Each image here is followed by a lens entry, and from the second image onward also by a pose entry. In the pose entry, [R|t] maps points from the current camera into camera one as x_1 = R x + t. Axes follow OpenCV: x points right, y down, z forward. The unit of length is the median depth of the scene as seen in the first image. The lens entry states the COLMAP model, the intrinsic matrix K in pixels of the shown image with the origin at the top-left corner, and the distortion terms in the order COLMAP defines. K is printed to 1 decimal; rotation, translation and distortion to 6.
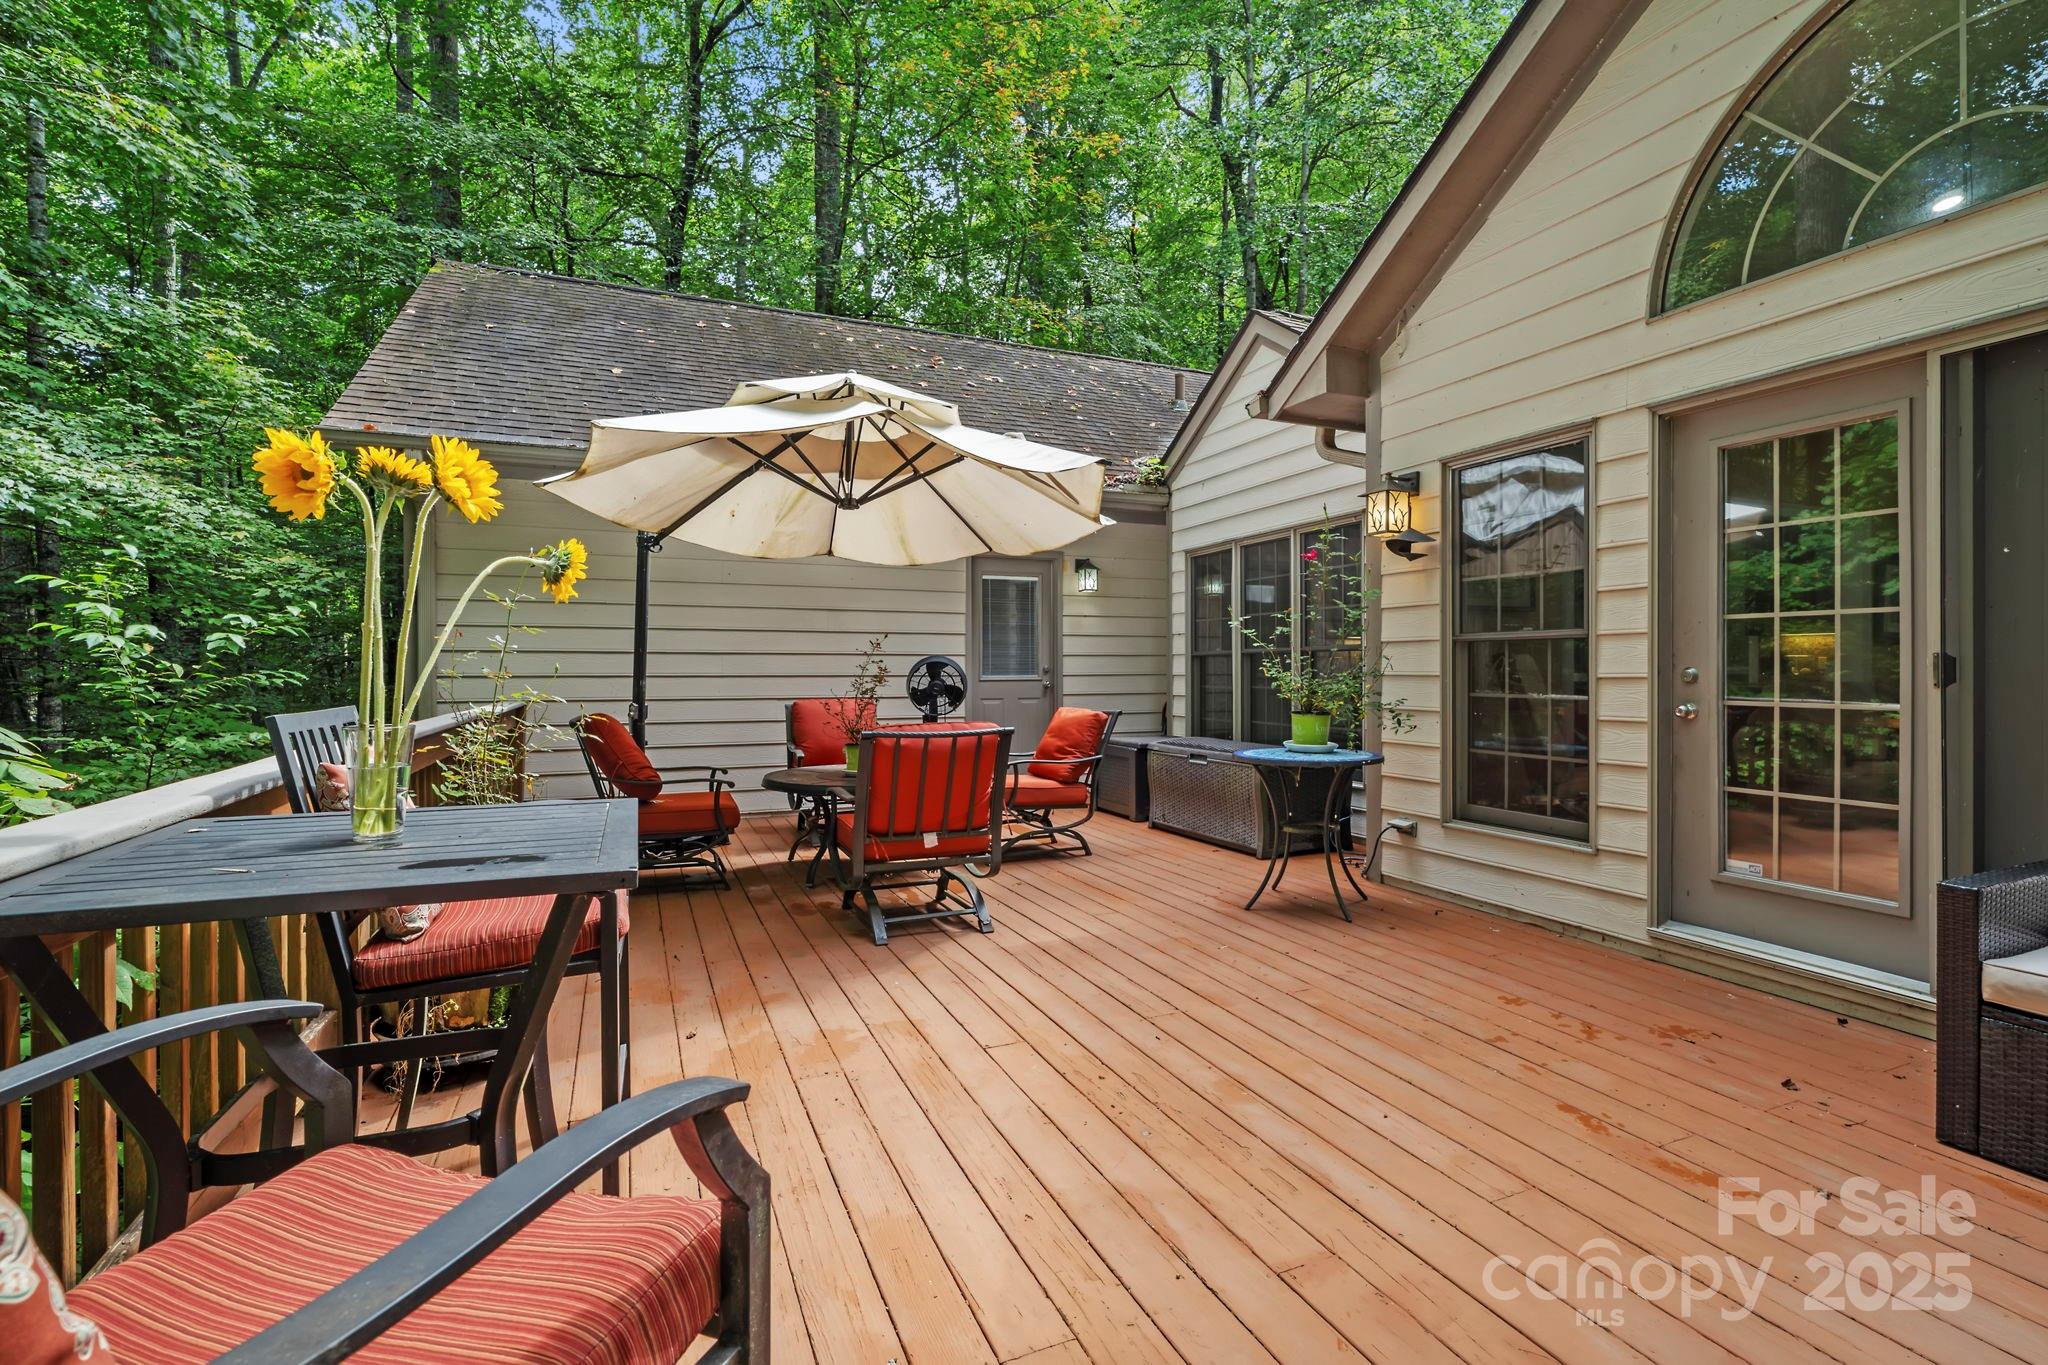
lens RADIAL K [[932.9, 0, 1023.5], [0, 932.9, 657.8], [0, 0, 1]] dist [-0.000639, 0.000681]
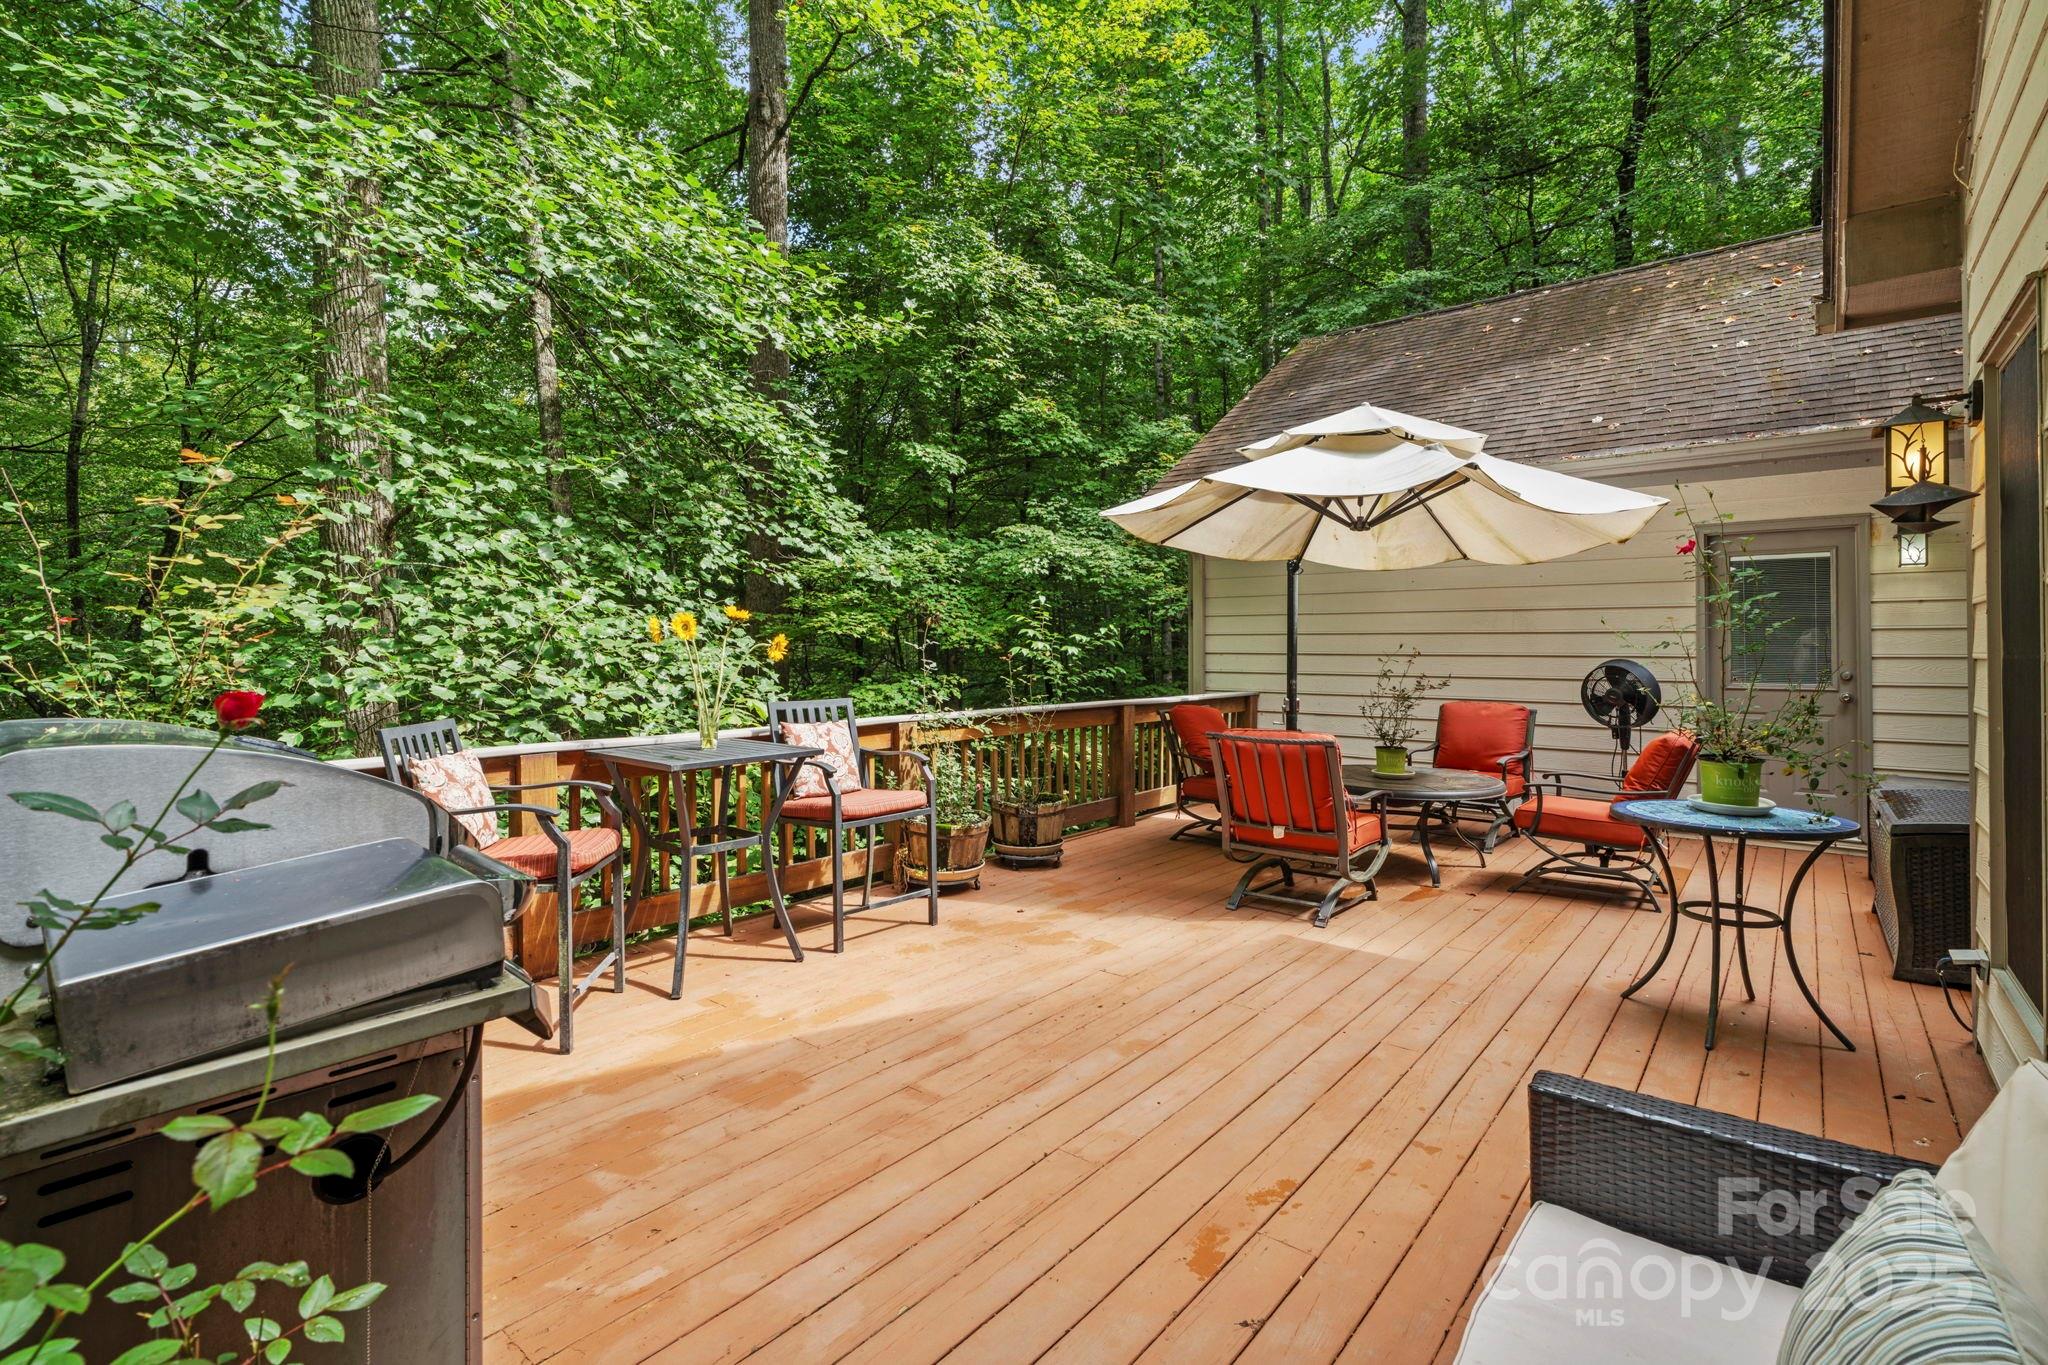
lens RADIAL K [[932.9, 0, 1023.5], [0, 932.9, 657.8], [0, 0, 1]] dist [-0.000639, 0.000681]
pose [[0.462132, 0.015772, -0.886671, 0.873621], [0.004414, 0.999789, 0.020085, -0.046765], [0.886800, -0.013196, 0.461965, 0.227765]]
